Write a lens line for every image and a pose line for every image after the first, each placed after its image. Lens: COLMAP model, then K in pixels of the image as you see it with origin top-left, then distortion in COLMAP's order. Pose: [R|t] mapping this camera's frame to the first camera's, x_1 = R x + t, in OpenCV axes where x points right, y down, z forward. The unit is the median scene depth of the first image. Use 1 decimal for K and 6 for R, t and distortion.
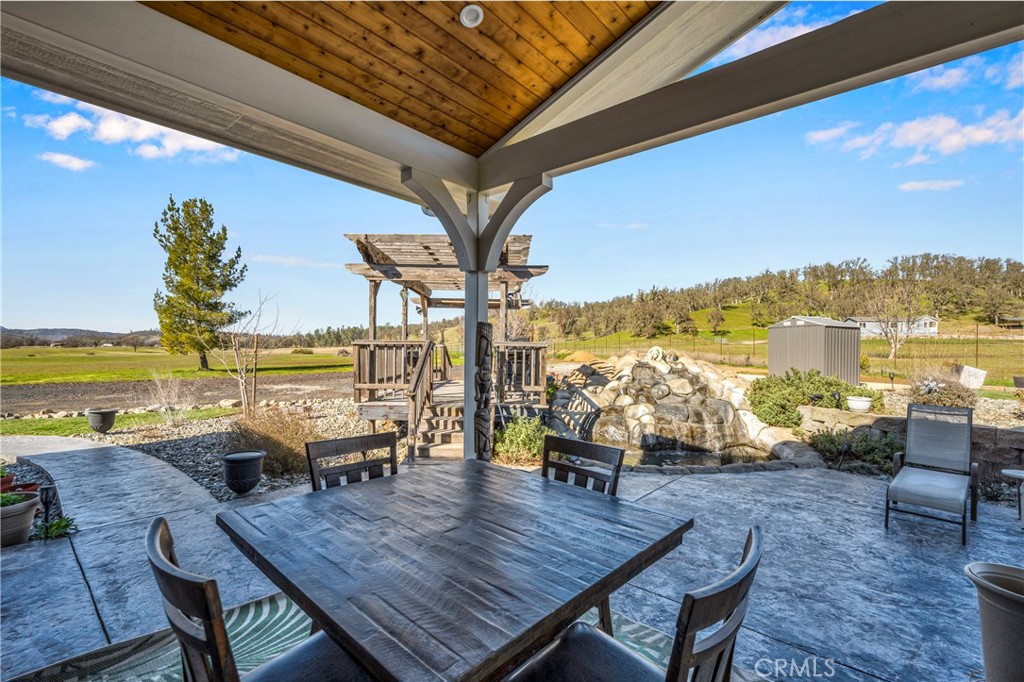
lens RADIAL K [[443.1, 0, 506.4], [0, 443.1, 350.4], [0, 0, 1]] dist [0.002208, 0.000290]
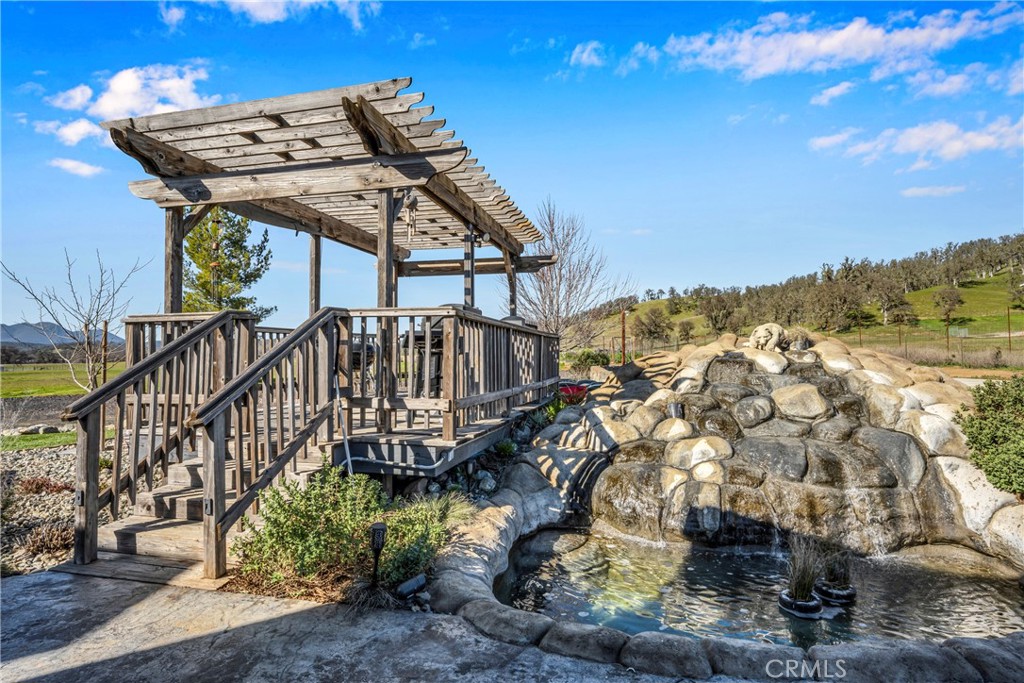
lens RADIAL K [[558.6, 0, 510.9], [0, 558.6, 351.9], [0, 0, 1]] dist [-0.000684, -0.000123]
pose [[0.973897, -0.018262, -0.226255, 0.219623], [0.016920, 0.999826, -0.007869, 0.028299], [0.226359, 0.003835, 0.974036, 0.341216]]
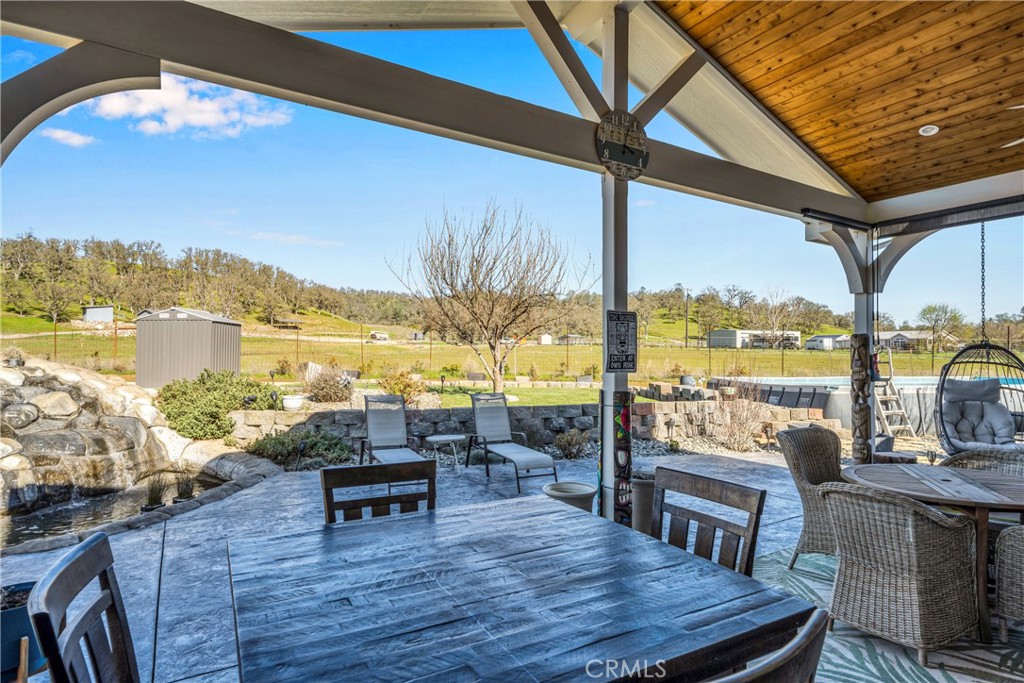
lens RADIAL K [[547.8, 0, 512.0], [0, 547.8, 341.5], [0, 0, 1]] dist [-0.000138, -0.000295]
pose [[0.302411, 0.010820, 0.953116, -0.165712], [0.000272, 0.999935, -0.011437, -0.001642], [-0.953178, 0.003718, 0.302388, 0.108069]]
